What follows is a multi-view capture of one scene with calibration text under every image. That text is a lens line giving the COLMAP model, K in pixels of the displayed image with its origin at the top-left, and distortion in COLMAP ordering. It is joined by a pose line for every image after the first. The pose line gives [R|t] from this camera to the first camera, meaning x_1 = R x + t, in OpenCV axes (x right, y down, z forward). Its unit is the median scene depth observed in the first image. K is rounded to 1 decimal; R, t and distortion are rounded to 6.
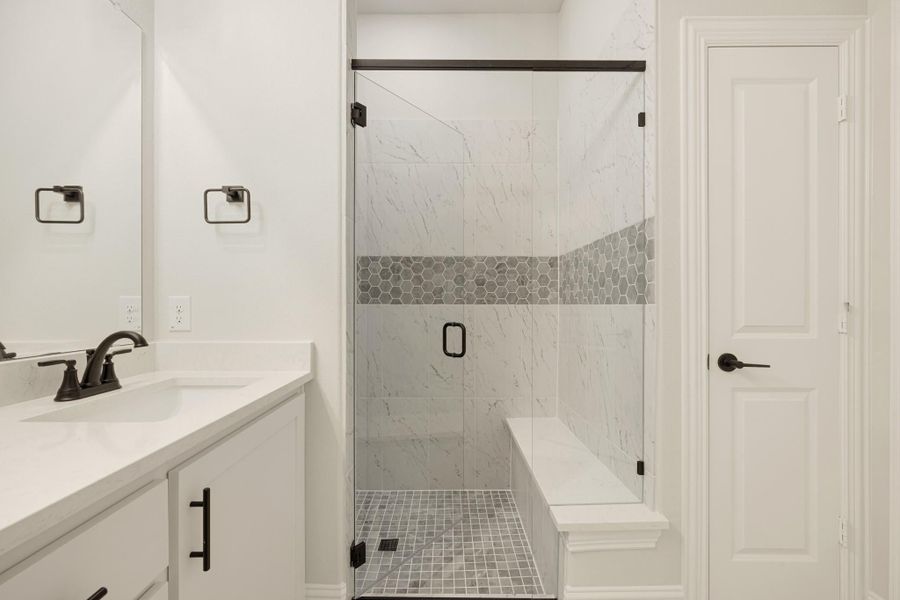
lens RADIAL K [[364.1, 0, 453.4], [0, 364.1, 304.7], [0, 0, 1]] dist [-0.001186, -0.000657]
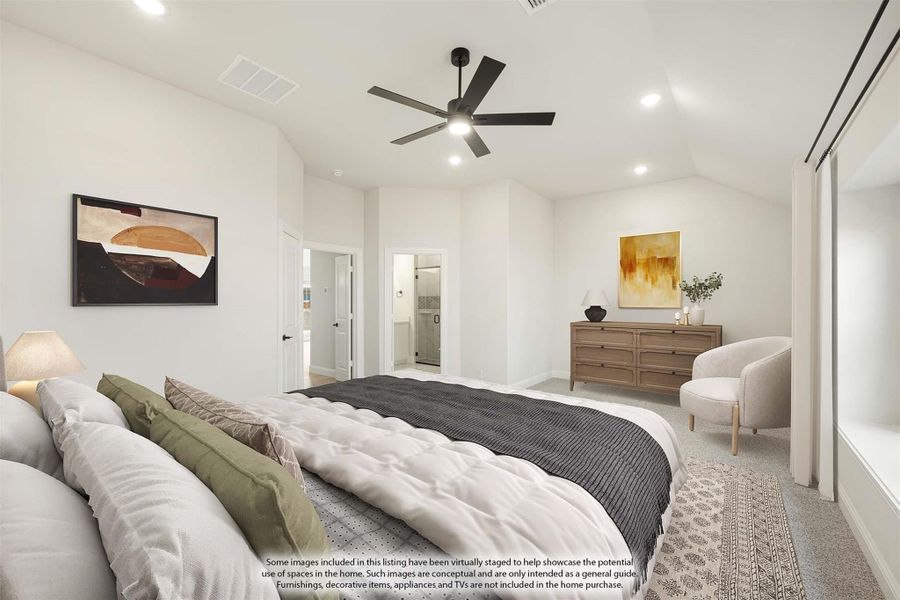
lens RADIAL K [[364.1, 0, 448.1], [0, 364.1, 300.5], [0, 0, 1]] dist [-0.001186, -0.000657]
pose [[0.771333, -0.002072, -0.636428, 2.119596], [-0.003370, 0.999967, -0.007339, -0.062473], [0.636422, 0.007806, 0.771301, -1.748600]]
